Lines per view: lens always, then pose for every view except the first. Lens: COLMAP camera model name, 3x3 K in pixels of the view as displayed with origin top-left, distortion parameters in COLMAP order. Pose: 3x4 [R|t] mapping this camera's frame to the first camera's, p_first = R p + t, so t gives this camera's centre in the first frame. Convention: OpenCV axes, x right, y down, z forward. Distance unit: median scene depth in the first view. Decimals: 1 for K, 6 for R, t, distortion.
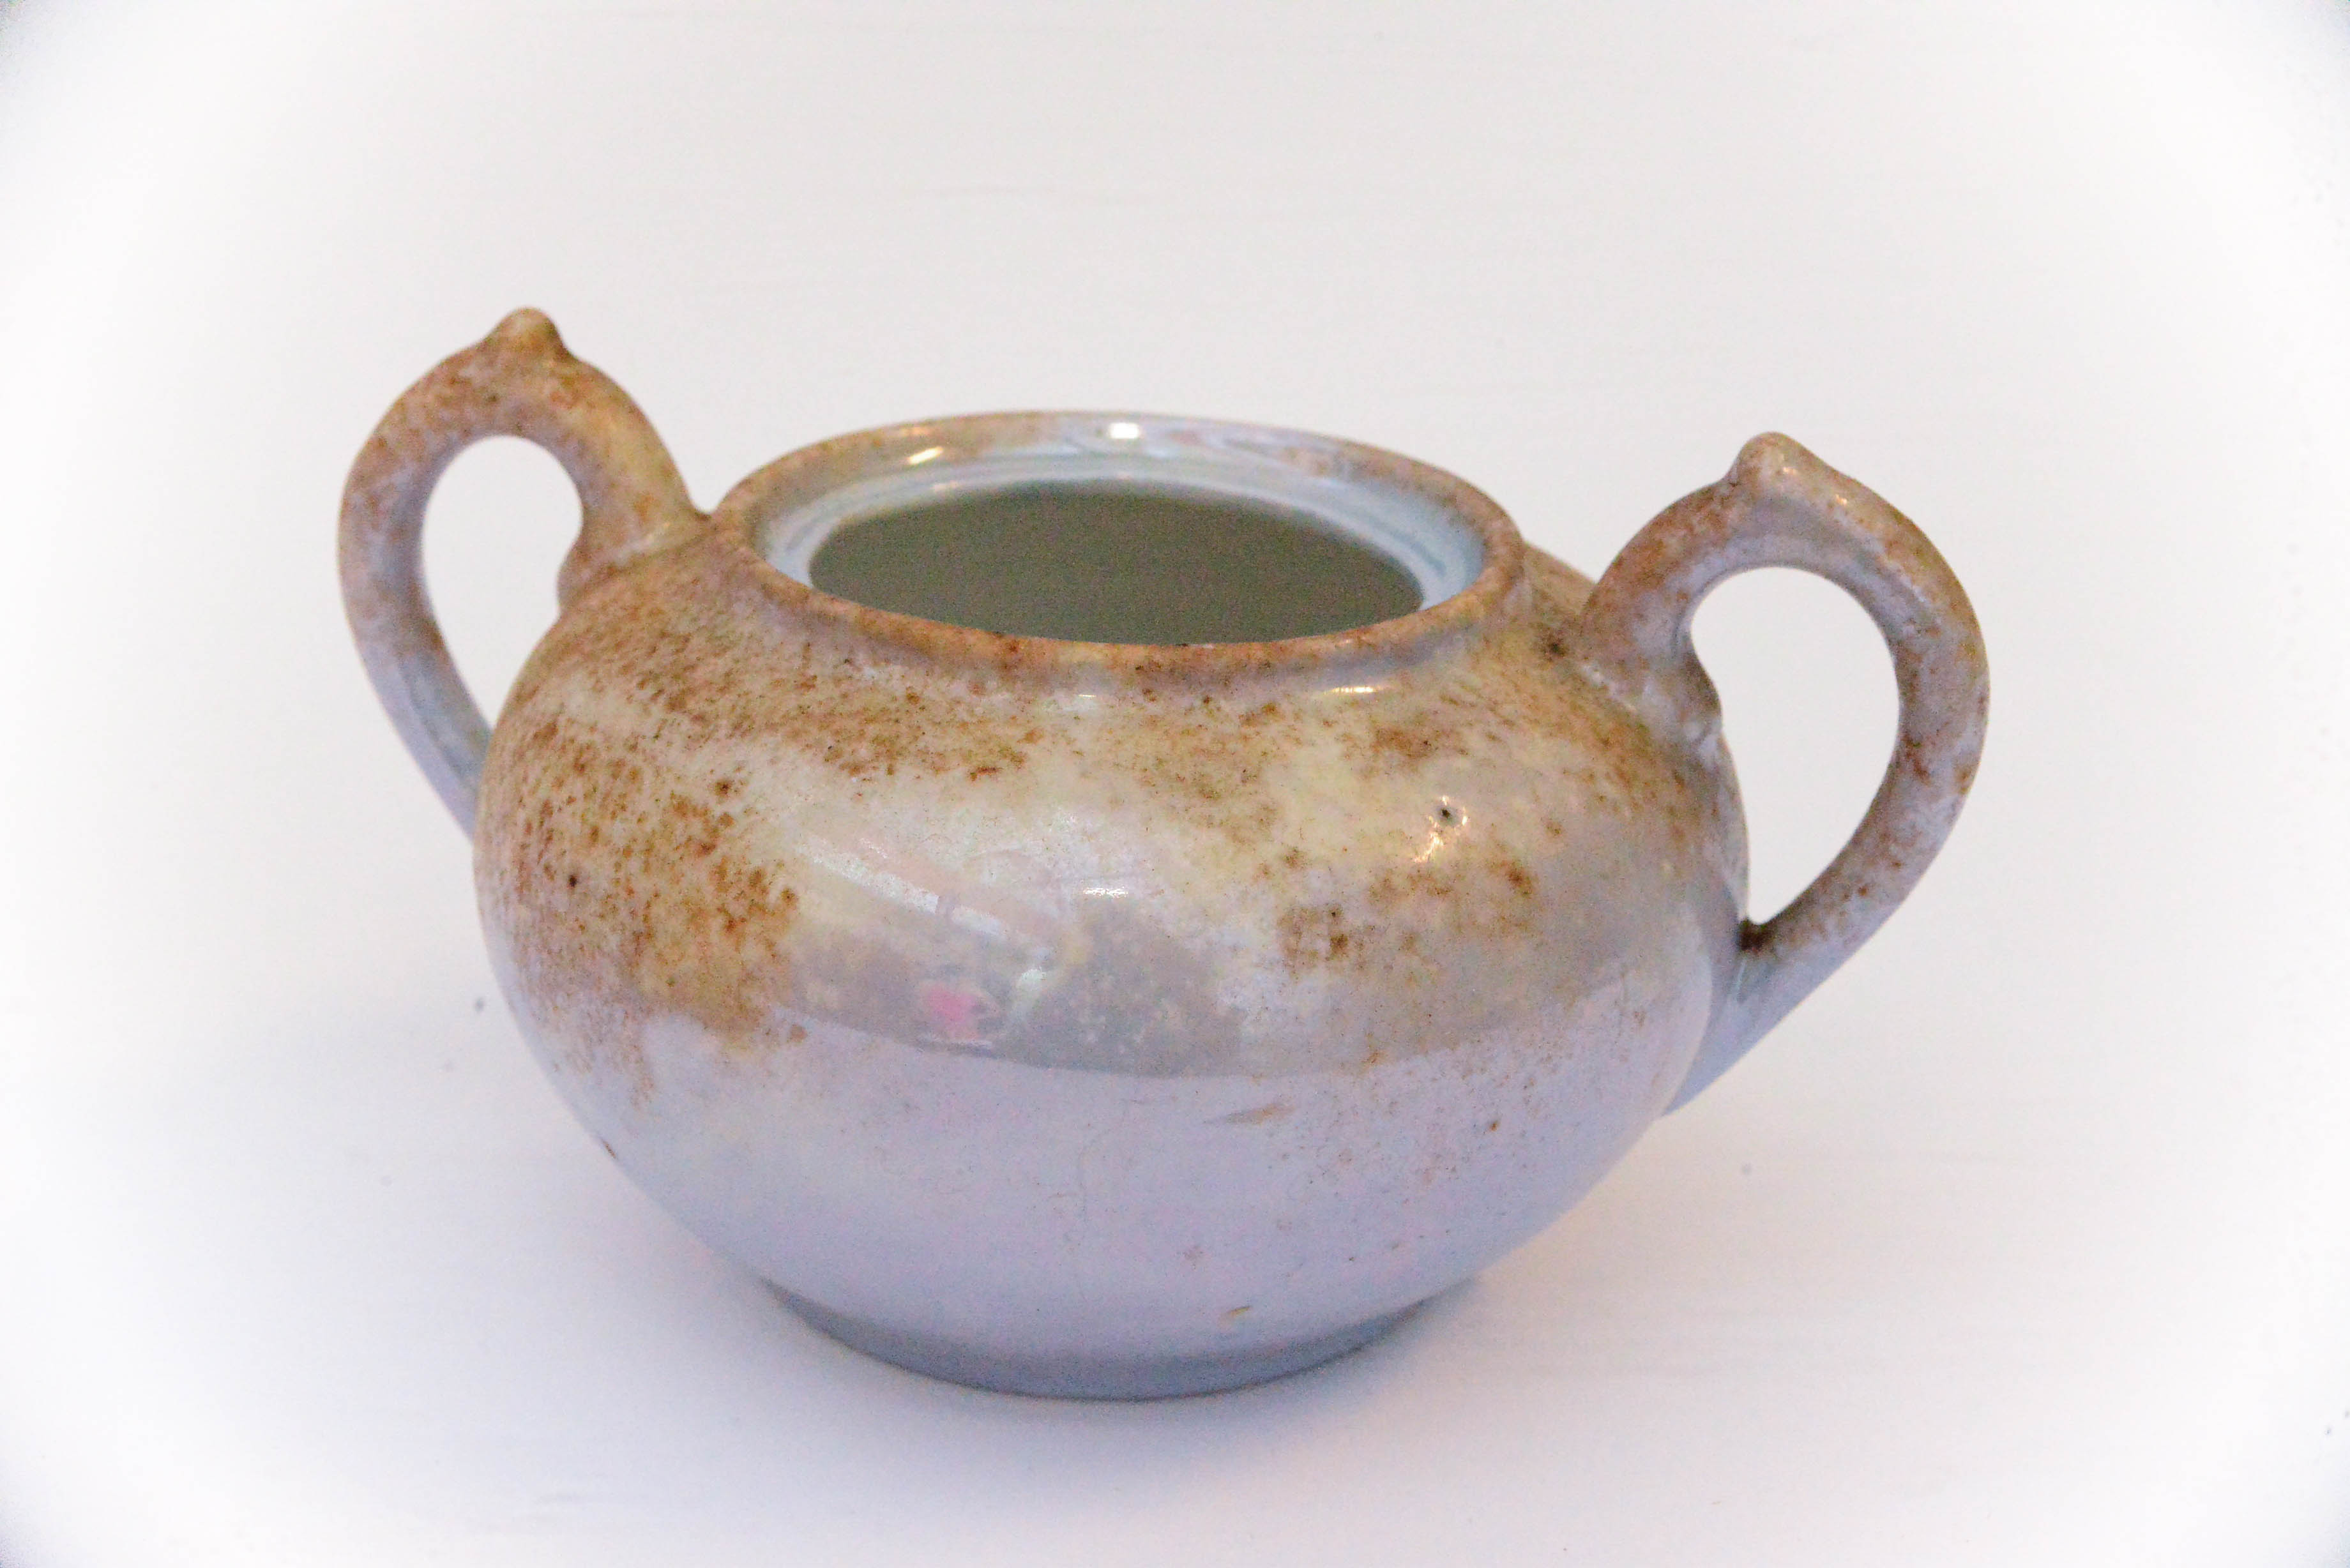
lens RADIAL K [[3408.7, 0, 1175.0], [0, 3408.7, 784.0], [0, 0, 1]] dist [0.073909, 0.022887]
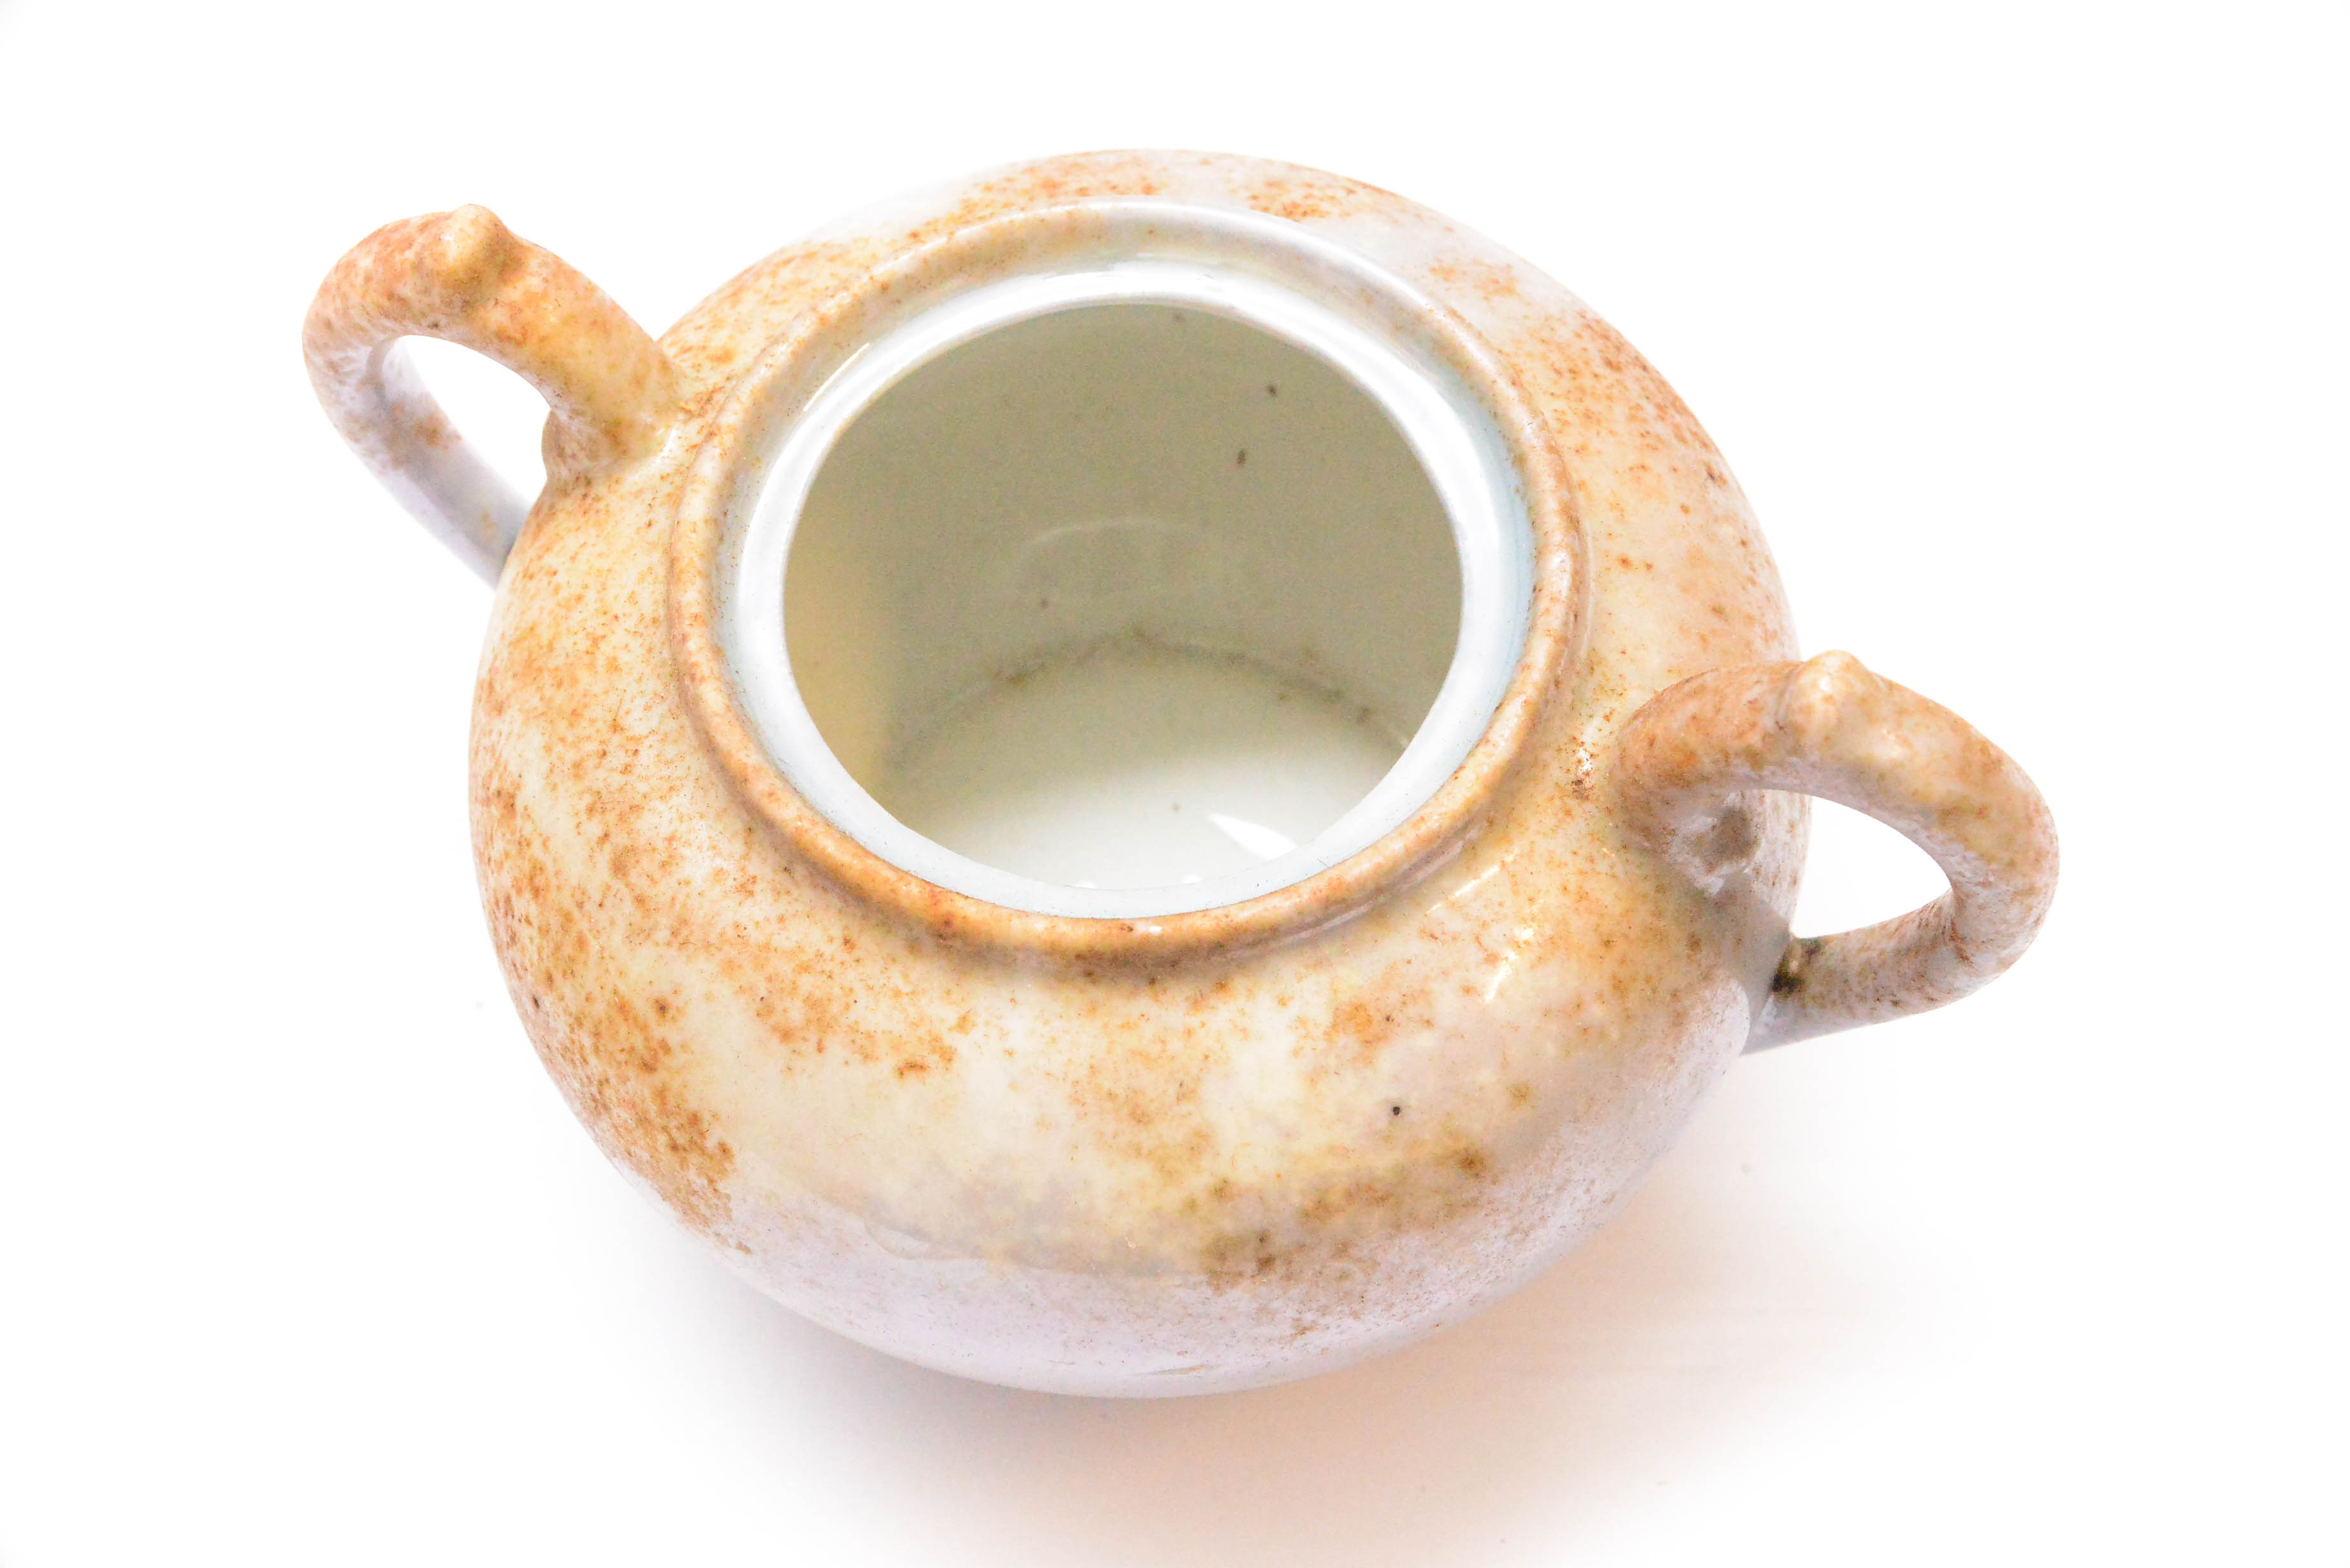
lens RADIAL K [[3408.7, 0, 1175.0], [0, 3408.7, 784.0], [0, 0, 1]] dist [0.073909, 0.022887]
pose [[0.987798, 0.094649, -0.123678, 0.126053], [0.005699, 0.771635, 0.636040, -0.662048], [0.155635, -0.628984, 0.761680, 0.316858]]
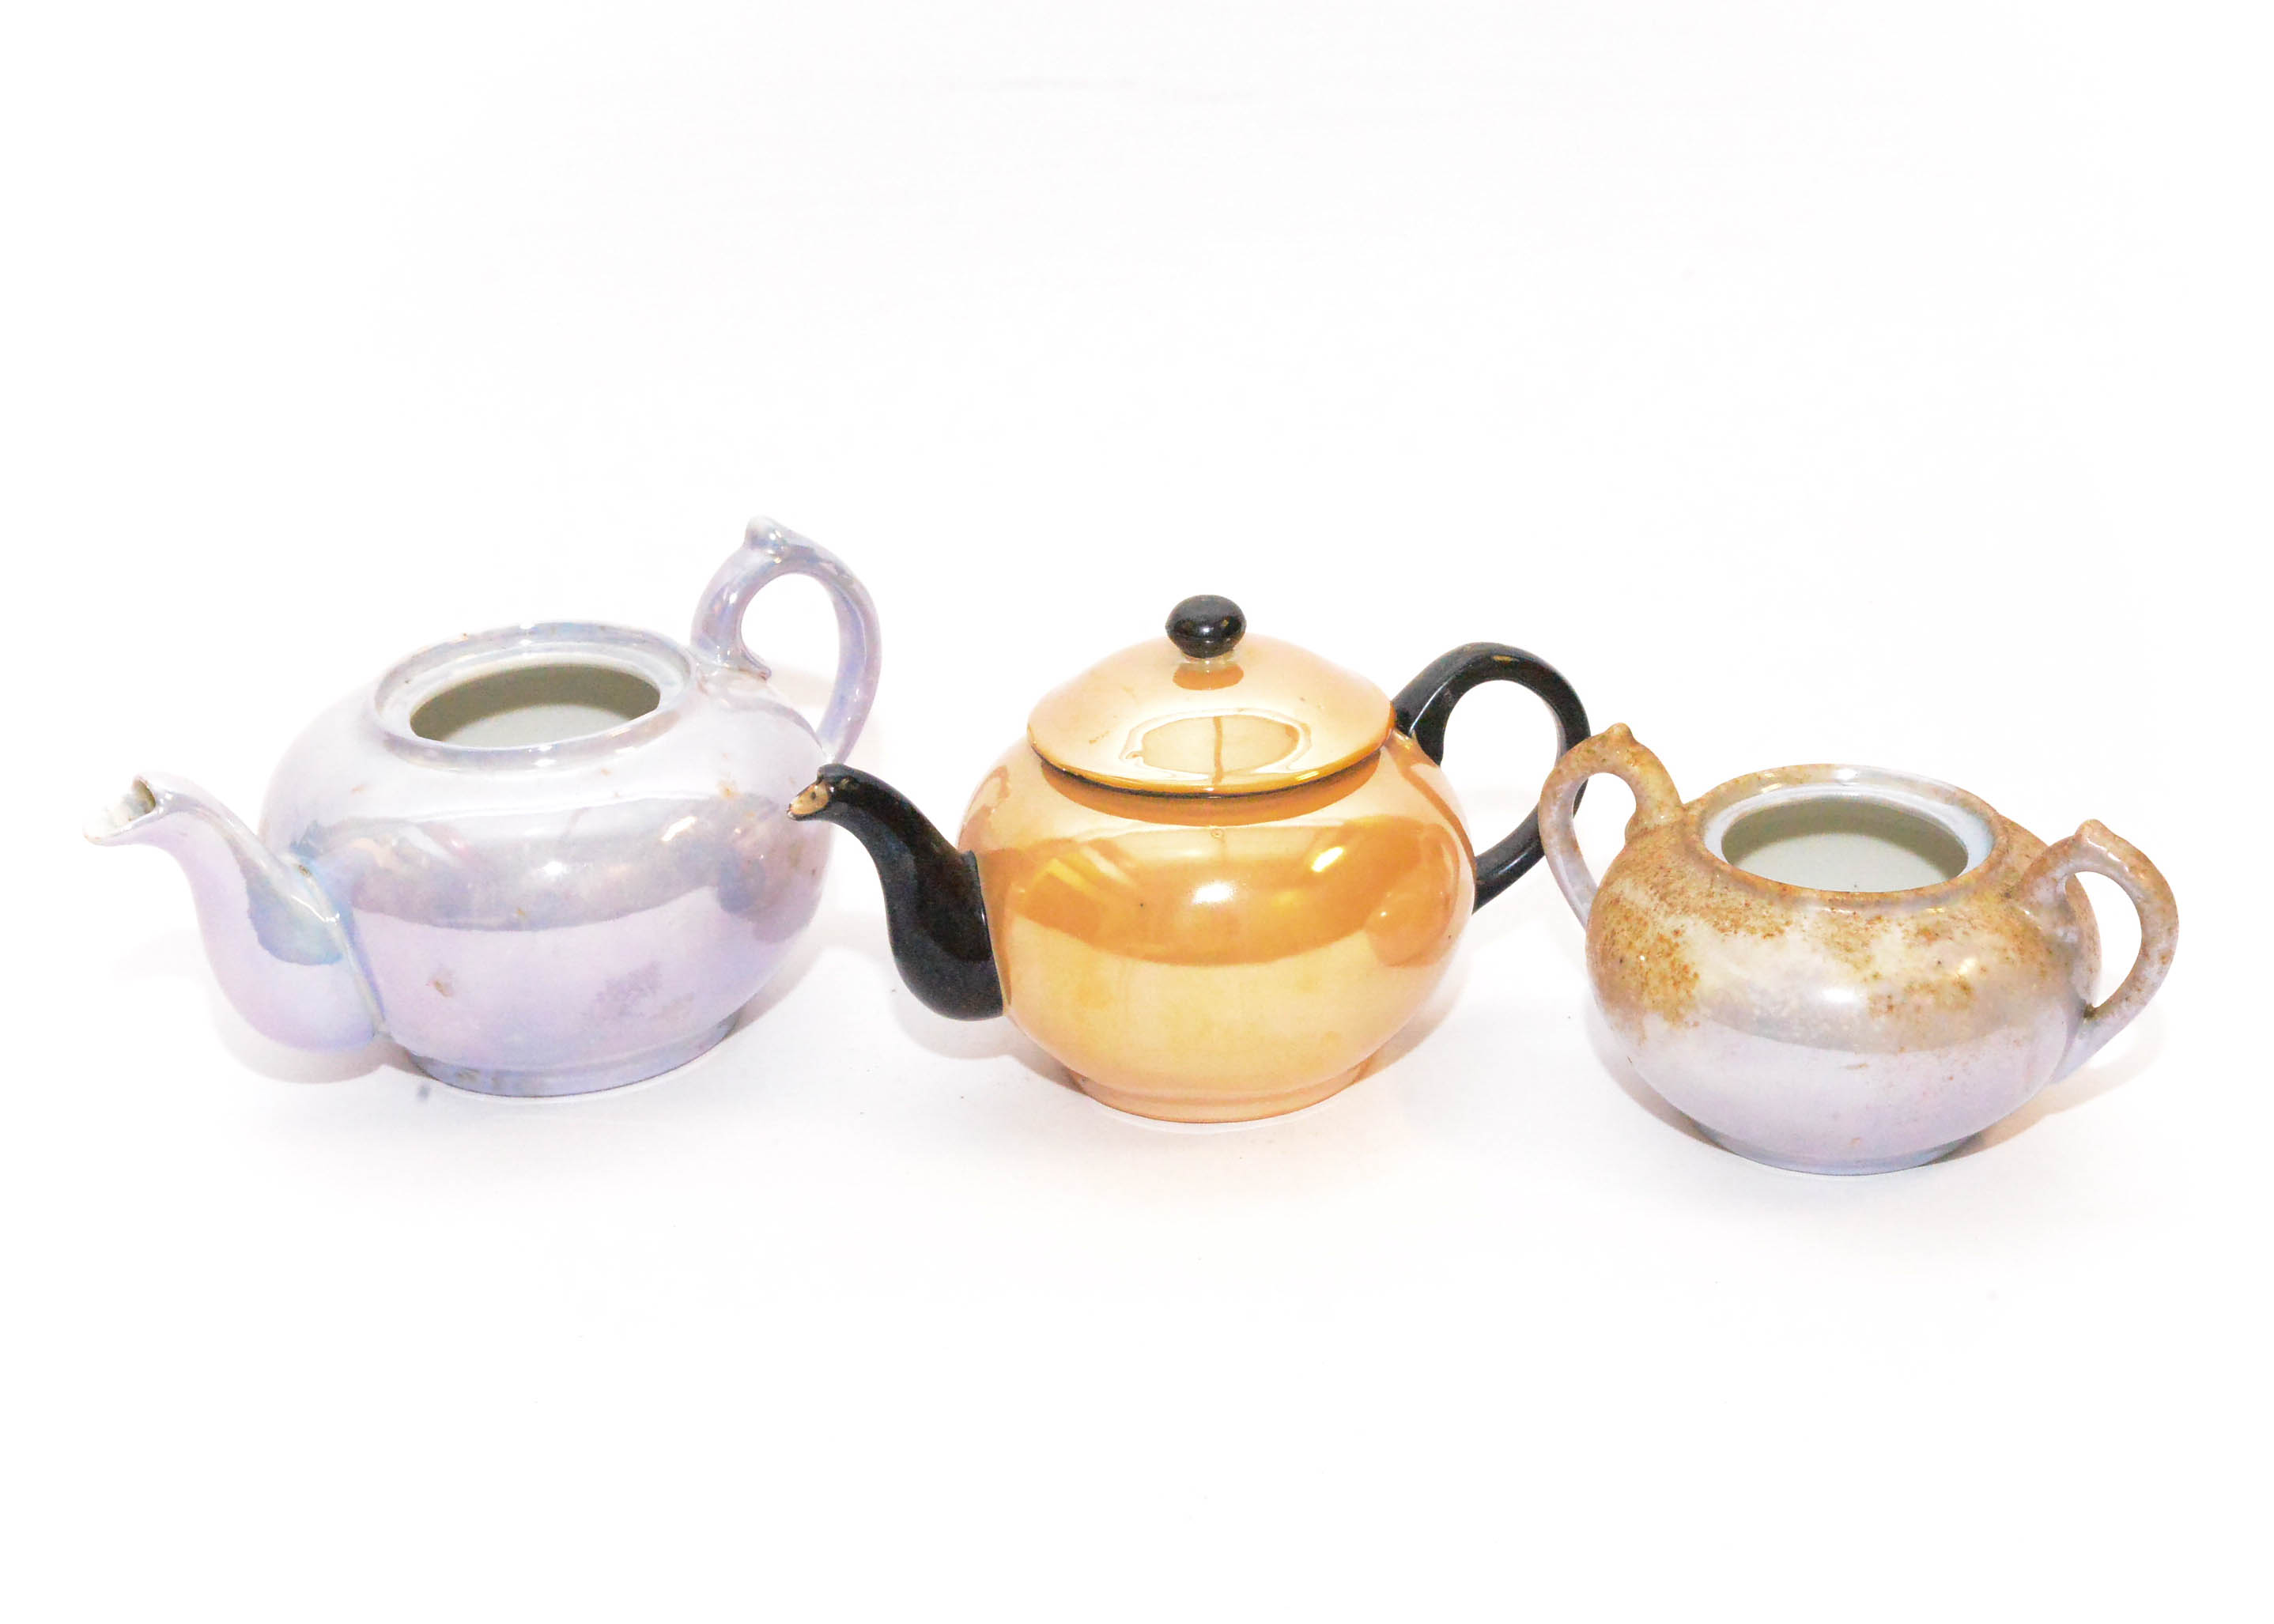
lens RADIAL K [[4201.5, 0, 1137.0], [0, 4201.5, 812.0], [0, 0, 1]] dist [-0.279773, 2.552477]
pose [[0.952044, 0.066615, -0.298622, 0.448145], [-0.054065, 0.997280, 0.050102, -0.238384], [0.301147, -0.031555, 0.953056, -2.308599]]
